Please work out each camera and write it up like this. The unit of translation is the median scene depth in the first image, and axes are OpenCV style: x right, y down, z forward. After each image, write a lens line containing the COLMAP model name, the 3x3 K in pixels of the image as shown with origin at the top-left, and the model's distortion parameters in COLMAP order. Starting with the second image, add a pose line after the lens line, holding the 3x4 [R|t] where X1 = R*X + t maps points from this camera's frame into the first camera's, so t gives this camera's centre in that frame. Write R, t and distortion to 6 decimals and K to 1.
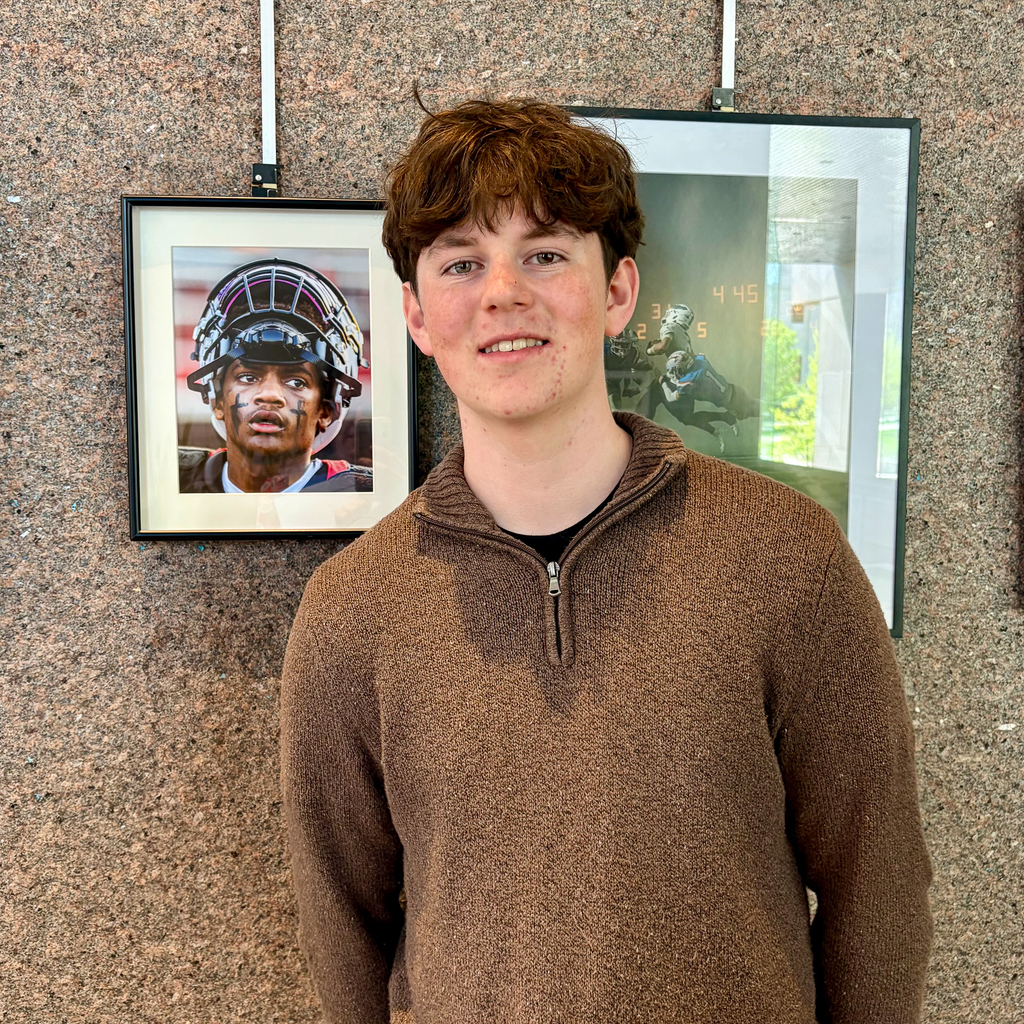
lens RADIAL K [[1141.5, 0, 512.0], [0, 1141.5, 512.0], [0, 0, 1]] dist [0.203011, -0.764062]
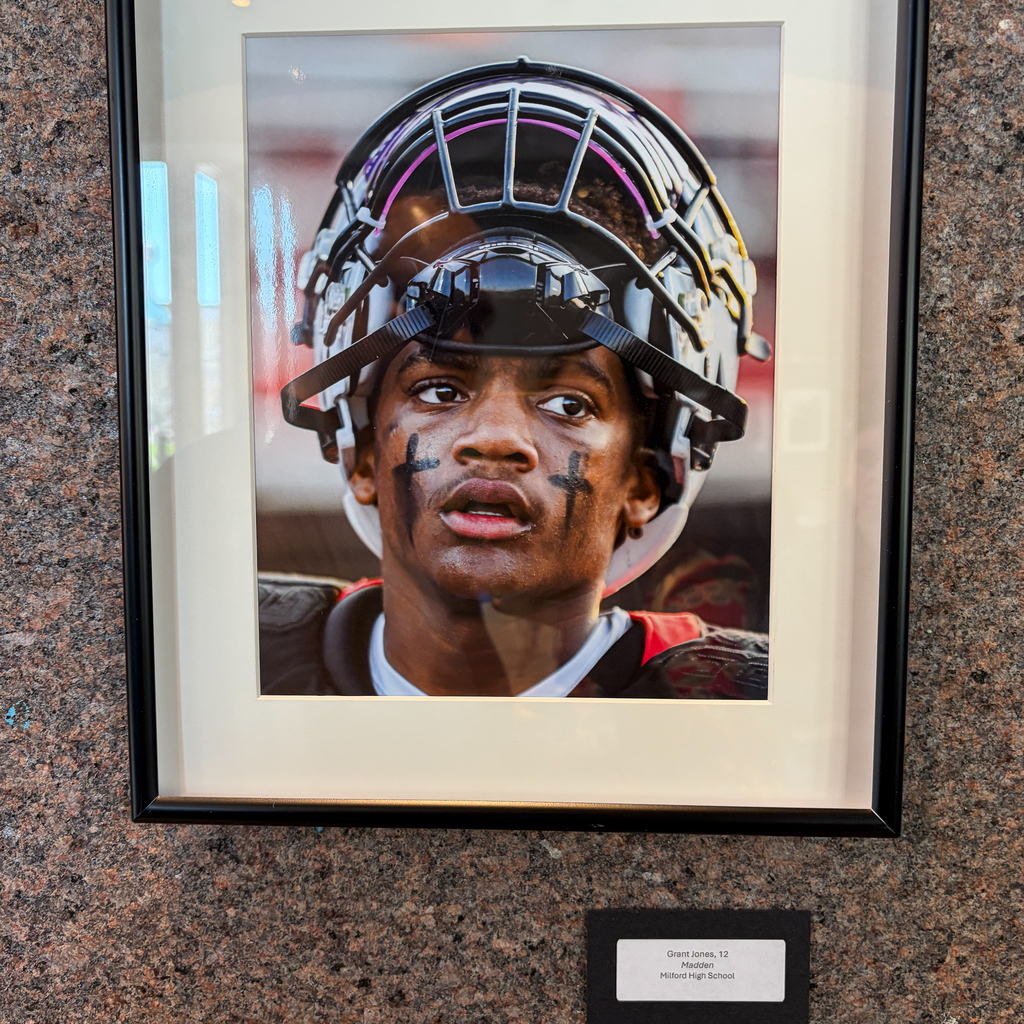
lens RADIAL K [[1121.6, 0, 512.0], [0, 1121.6, 512.0], [0, 0, 1]] dist [0.023258, -0.009535]
pose [[0.988697, 0.013037, -0.149361, -0.151349], [-0.012588, 0.999913, 0.003955, -0.079099], [0.149400, -0.002030, 0.988775, 0.645165]]
